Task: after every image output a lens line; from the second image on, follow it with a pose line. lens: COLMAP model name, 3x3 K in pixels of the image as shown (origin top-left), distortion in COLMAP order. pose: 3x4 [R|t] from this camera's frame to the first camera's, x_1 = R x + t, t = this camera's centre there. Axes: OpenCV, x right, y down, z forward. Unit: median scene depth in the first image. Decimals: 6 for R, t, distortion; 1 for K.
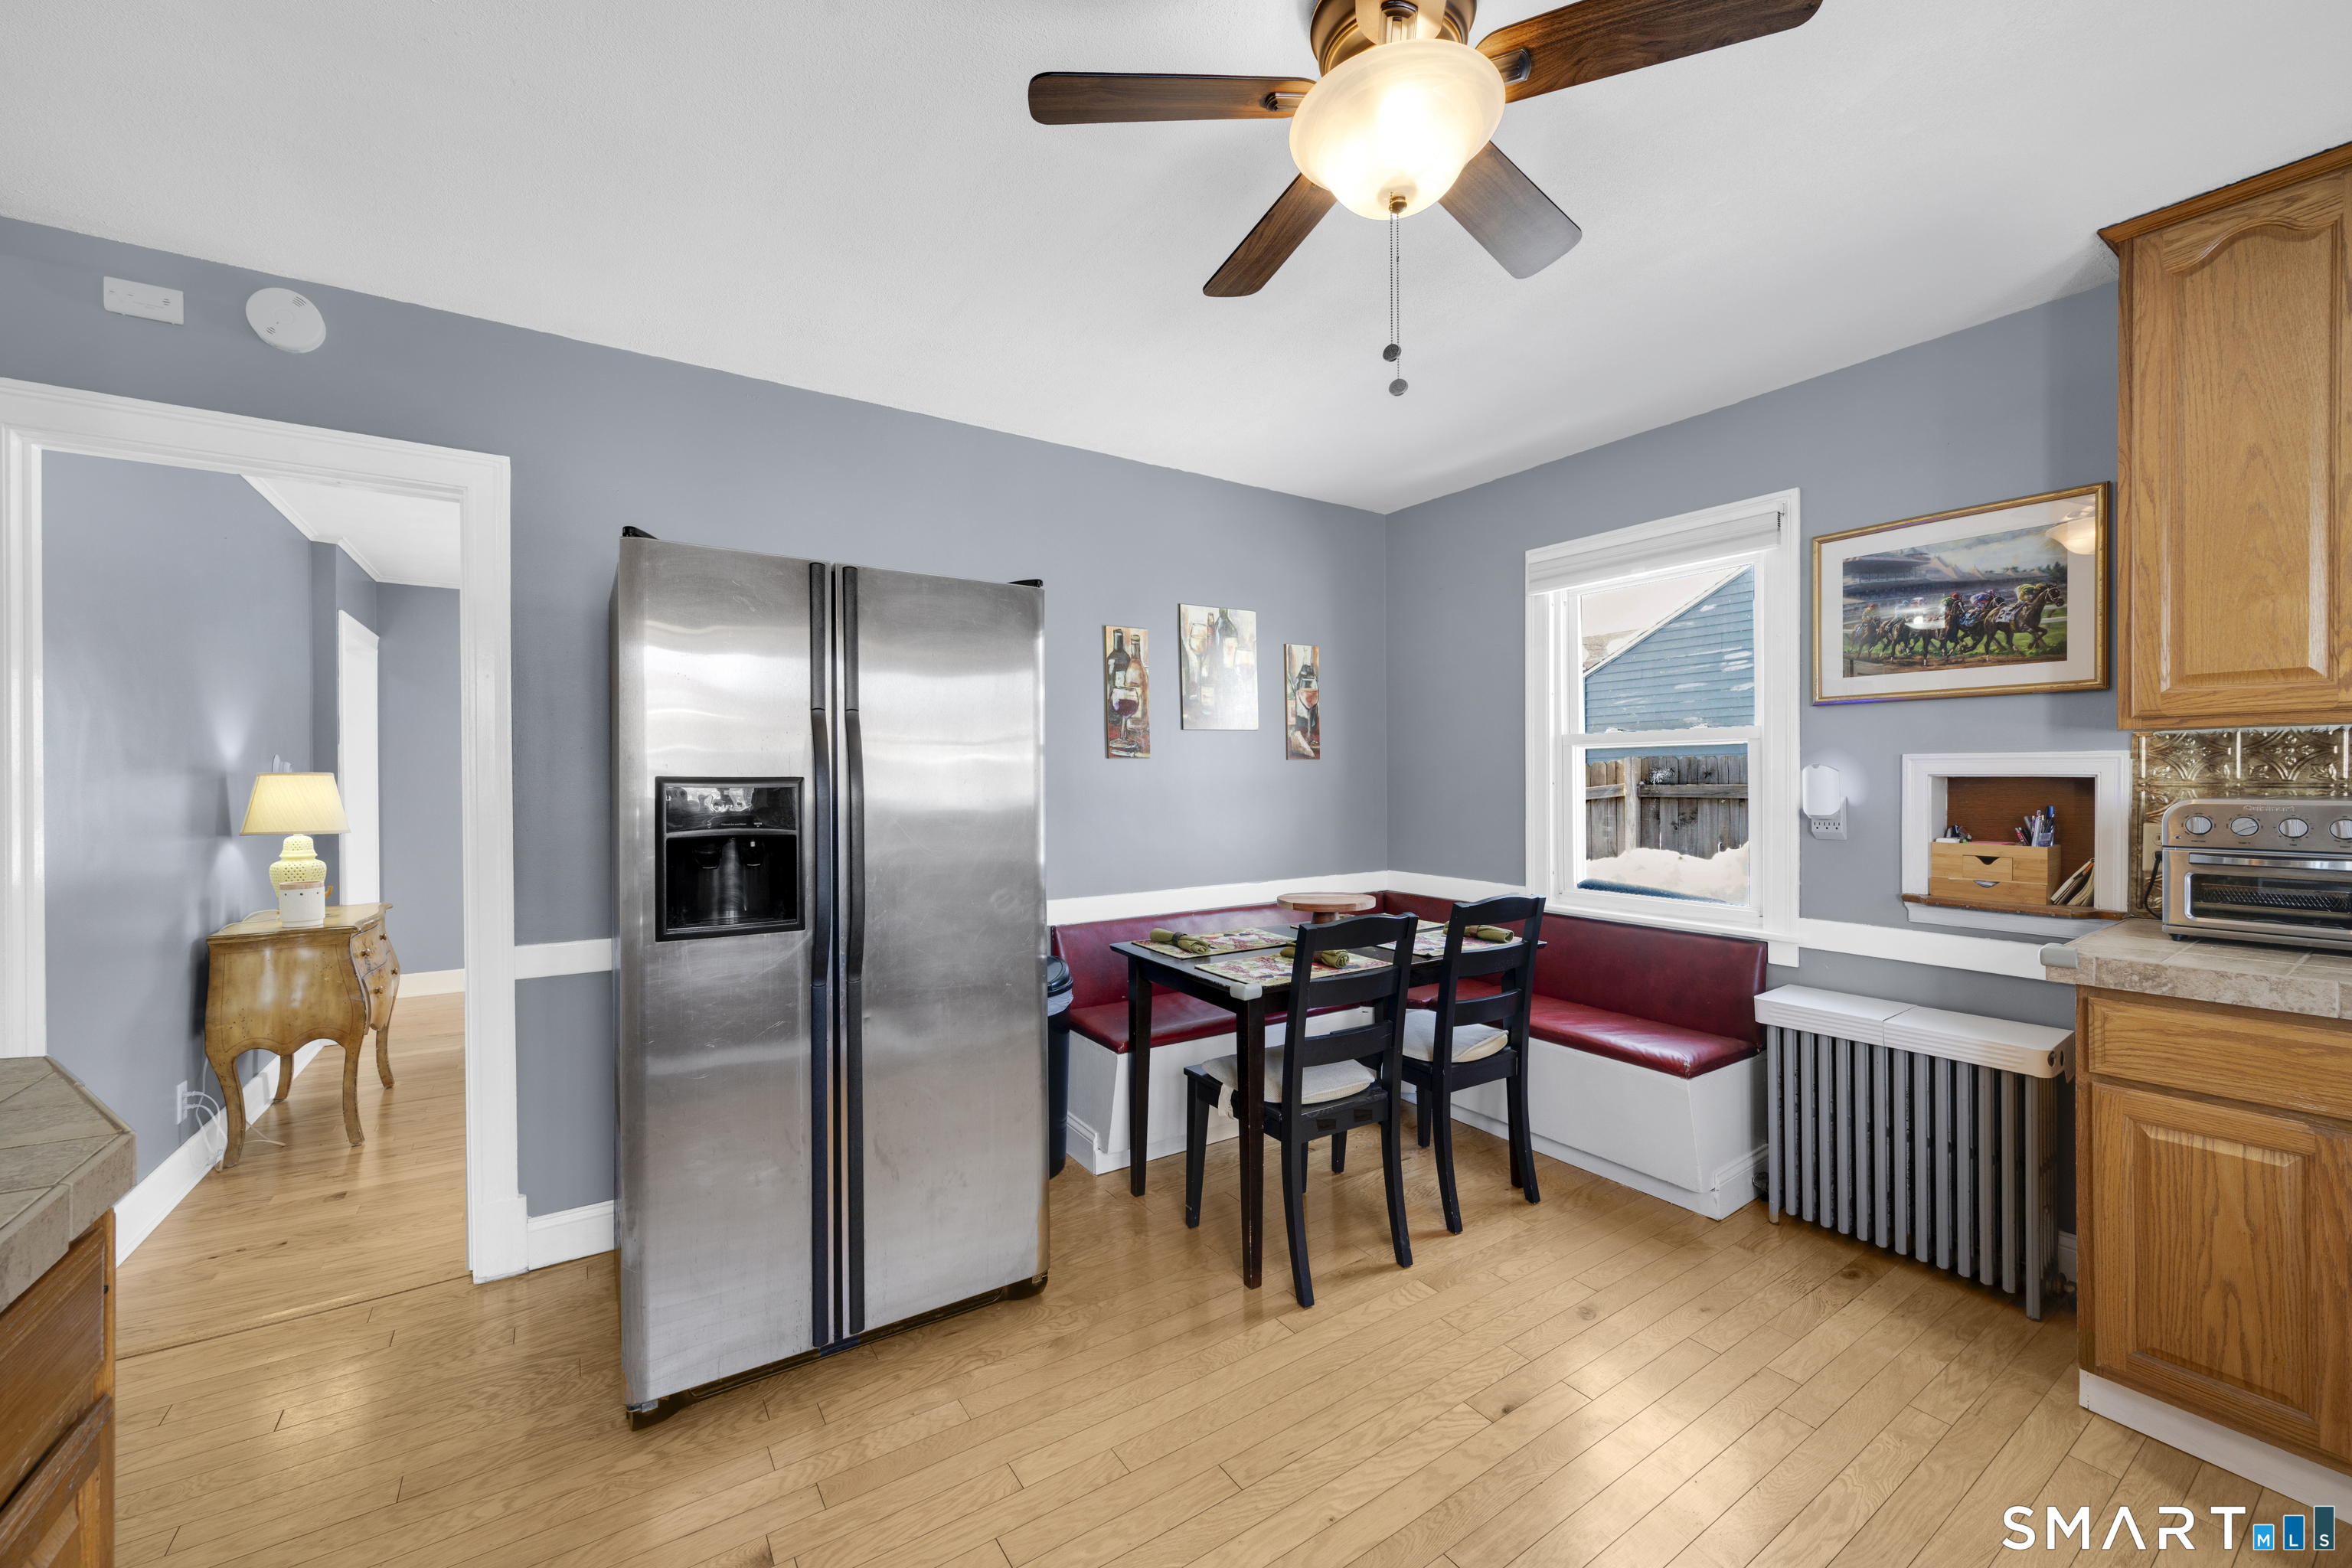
lens RADIAL K [[935.7, 0, 1178.9], [0, 935.7, 773.2], [0, 0, 1]] dist [-0.000053, 0.000062]
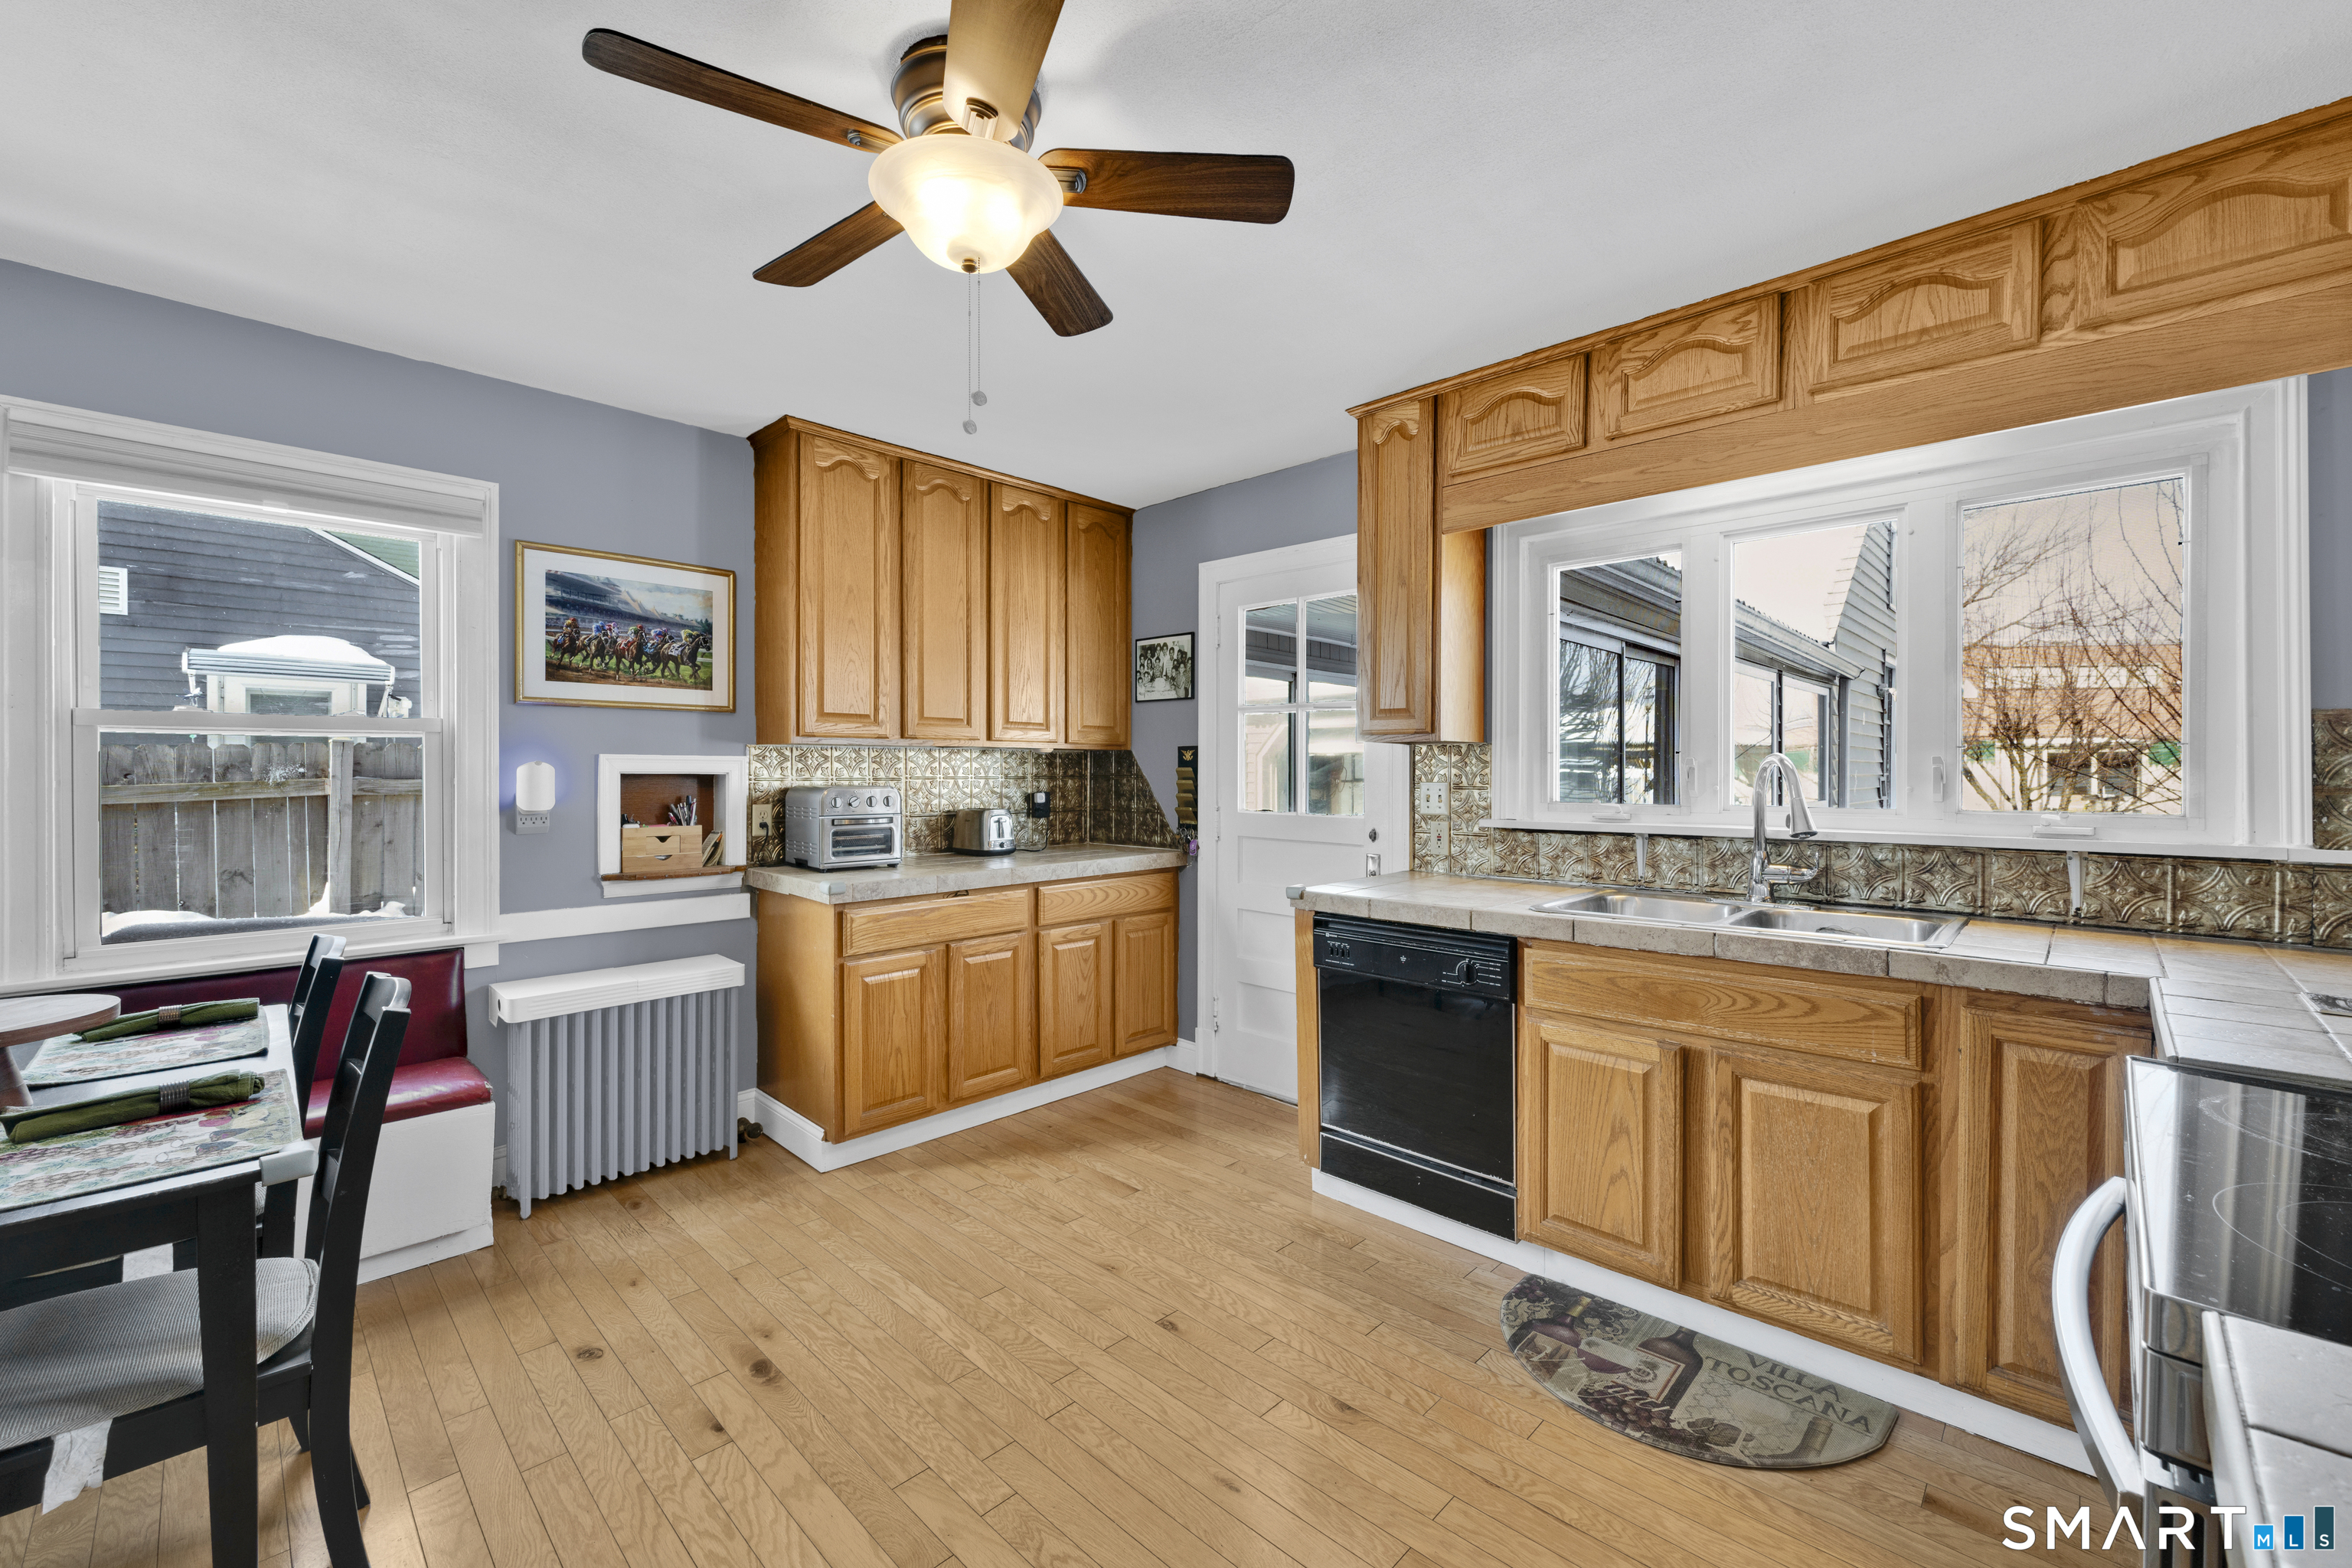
lens RADIAL K [[935.7, 0, 1173.7], [0, 935.7, 781.4], [0, 0, 1]] dist [-0.000053, 0.000062]
pose [[-0.204308, -0.005035, 0.978894, -0.521667], [0.000362, 0.999986, 0.005219, 0.007932], [-0.978907, 0.001420, -0.204303, 0.562185]]
